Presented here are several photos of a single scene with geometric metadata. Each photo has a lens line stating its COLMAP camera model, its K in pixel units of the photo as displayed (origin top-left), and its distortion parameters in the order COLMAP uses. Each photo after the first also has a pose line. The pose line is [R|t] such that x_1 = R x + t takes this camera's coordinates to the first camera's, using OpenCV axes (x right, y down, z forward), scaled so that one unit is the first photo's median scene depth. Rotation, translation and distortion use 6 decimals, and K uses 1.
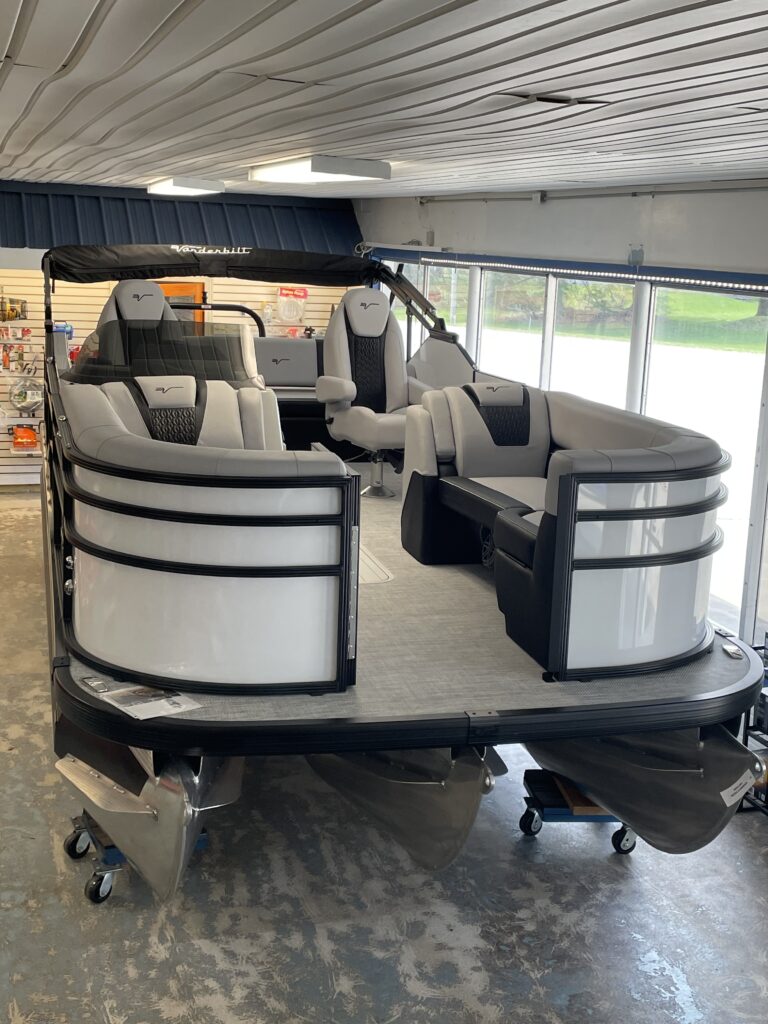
lens RADIAL K [[1285.8, 0, 384.0], [0, 1285.8, 512.0], [0, 0, 1]] dist [0.155047, -0.335750]
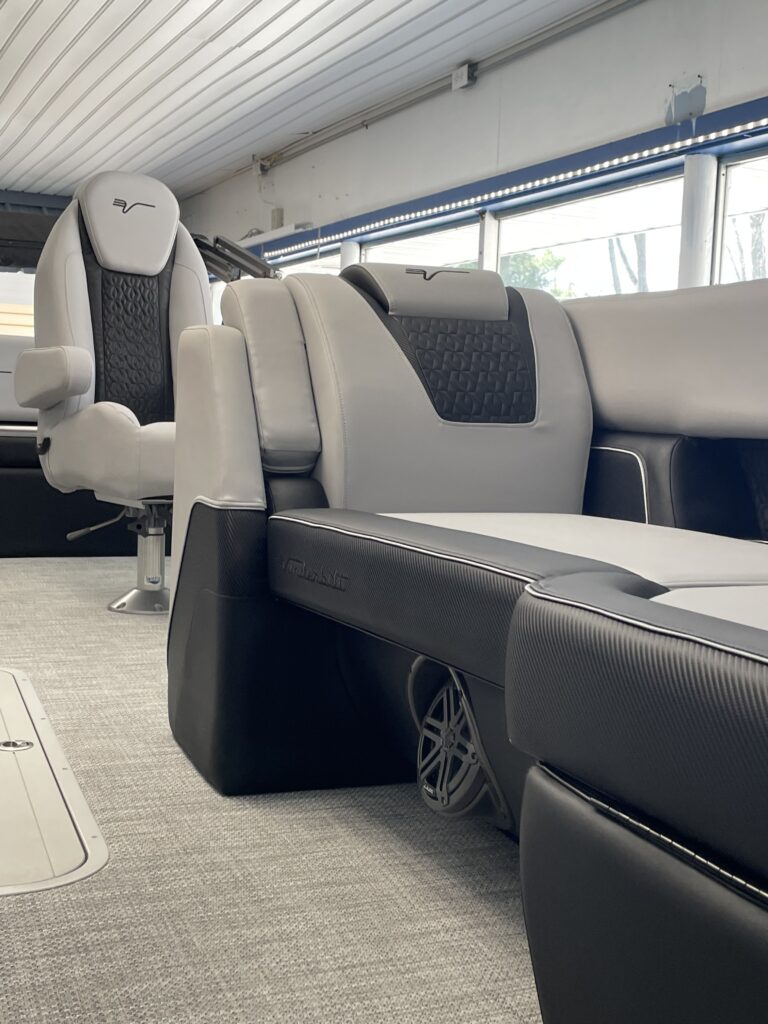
lens RADIAL K [[1285.8, 0, 384.0], [0, 1285.8, 512.0], [0, 0, 1]] dist [0.155047, -0.335750]
pose [[0.994715, -0.006957, 0.102440, 0.041918], [0.018986, 0.992959, -0.116924, 0.011148], [-0.100905, 0.118251, 0.987844, 0.748954]]
